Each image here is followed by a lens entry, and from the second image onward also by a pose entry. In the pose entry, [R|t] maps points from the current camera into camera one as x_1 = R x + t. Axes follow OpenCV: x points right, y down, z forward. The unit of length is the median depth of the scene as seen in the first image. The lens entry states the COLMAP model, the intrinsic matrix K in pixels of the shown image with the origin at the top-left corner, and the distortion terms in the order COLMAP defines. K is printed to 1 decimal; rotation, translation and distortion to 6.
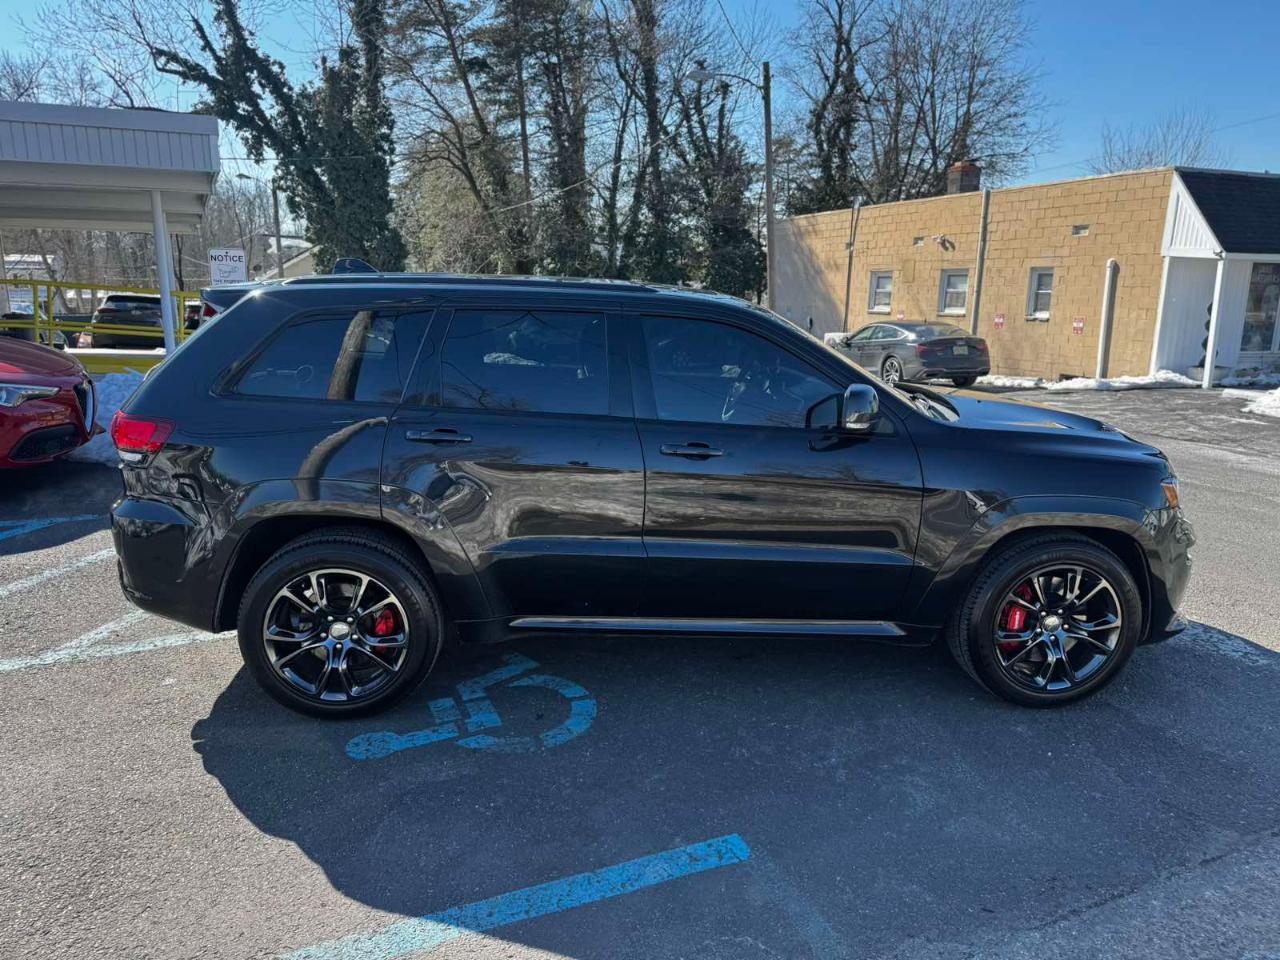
lens RADIAL K [[925.3, 0, 640.0], [0, 925.3, 443.0], [0, 0, 1]] dist [0.025321, -0.005584]
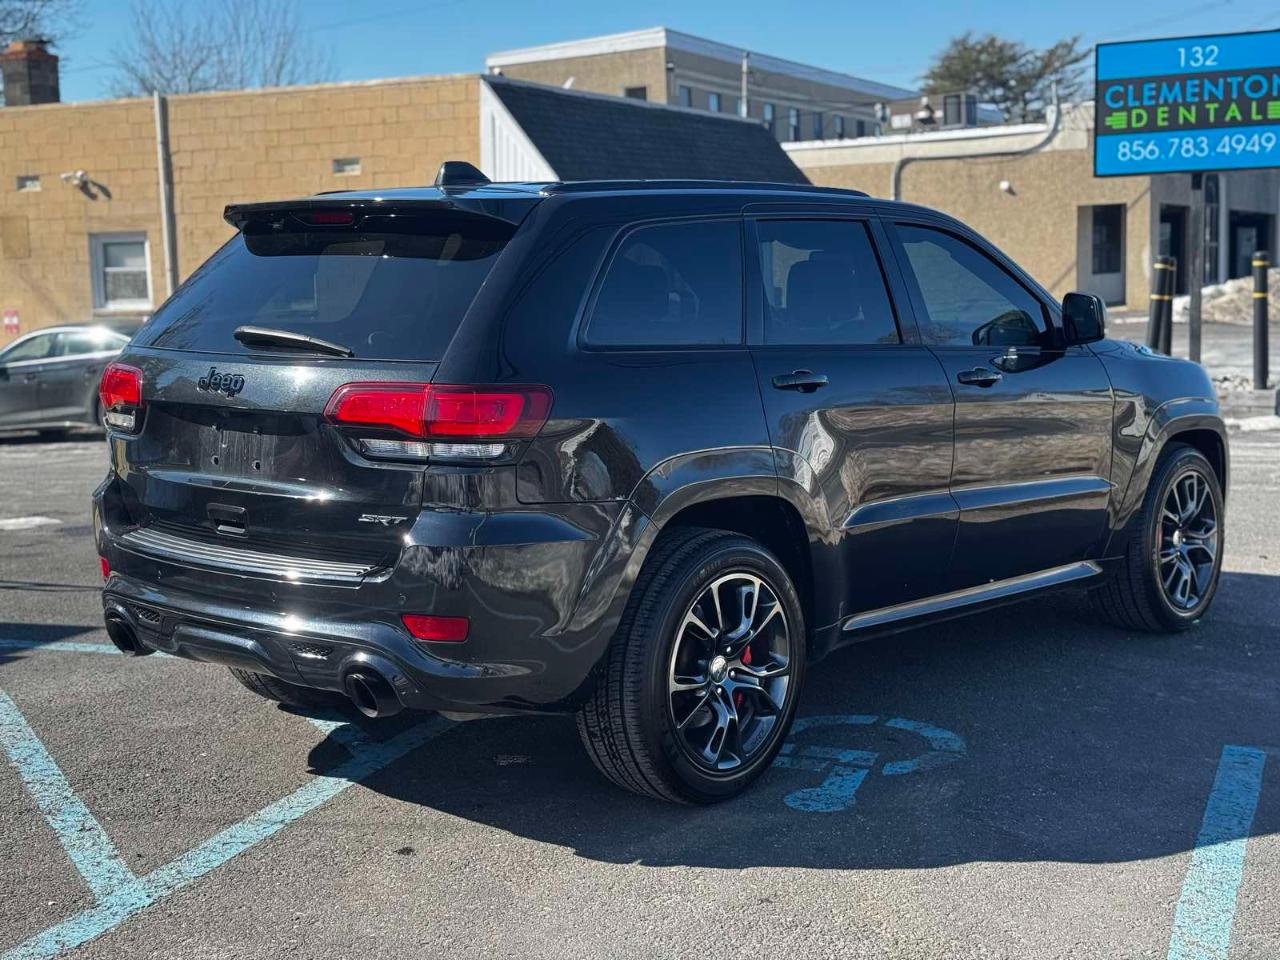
lens RADIAL K [[1768.3, 0, 640.0], [0, 1768.3, 480.0], [0, 0, 1]] dist [0.213414, -0.500648]
pose [[0.715275, -0.116536, 0.689058, -0.273733], [0.156444, 0.987676, 0.004642, 0.008546], [-0.681107, 0.104479, 0.724691, 0.007379]]
